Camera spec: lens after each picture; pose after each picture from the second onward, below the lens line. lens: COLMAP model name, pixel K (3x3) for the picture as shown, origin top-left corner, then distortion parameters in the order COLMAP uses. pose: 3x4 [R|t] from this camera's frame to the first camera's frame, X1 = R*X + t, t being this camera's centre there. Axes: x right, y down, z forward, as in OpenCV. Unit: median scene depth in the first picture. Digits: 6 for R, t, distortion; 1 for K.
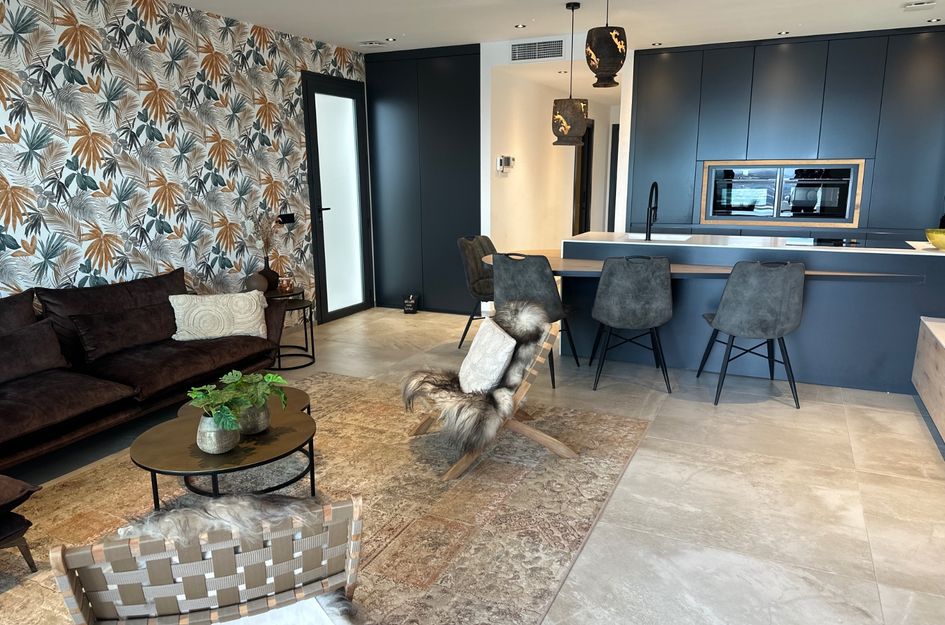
lens RADIAL K [[661.1, 0, 472.5], [0, 661.1, 312.5], [0, 0, 1]] dist [0.000456, -0.000424]
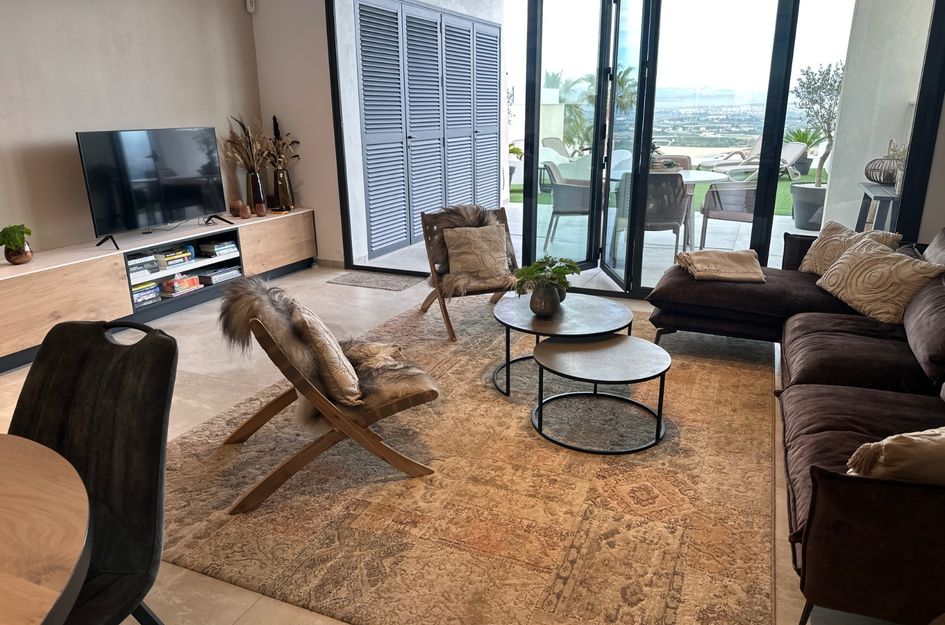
lens RADIAL K [[661.1, 0, 472.5], [0, 661.1, 312.5], [0, 0, 1]] dist [0.000456, -0.000424]
pose [[-0.999122, 0.026258, -0.032653, -0.117216], [0.006592, 0.868086, 0.496371, -0.320466], [0.041379, 0.495720, -0.867496, 1.519406]]
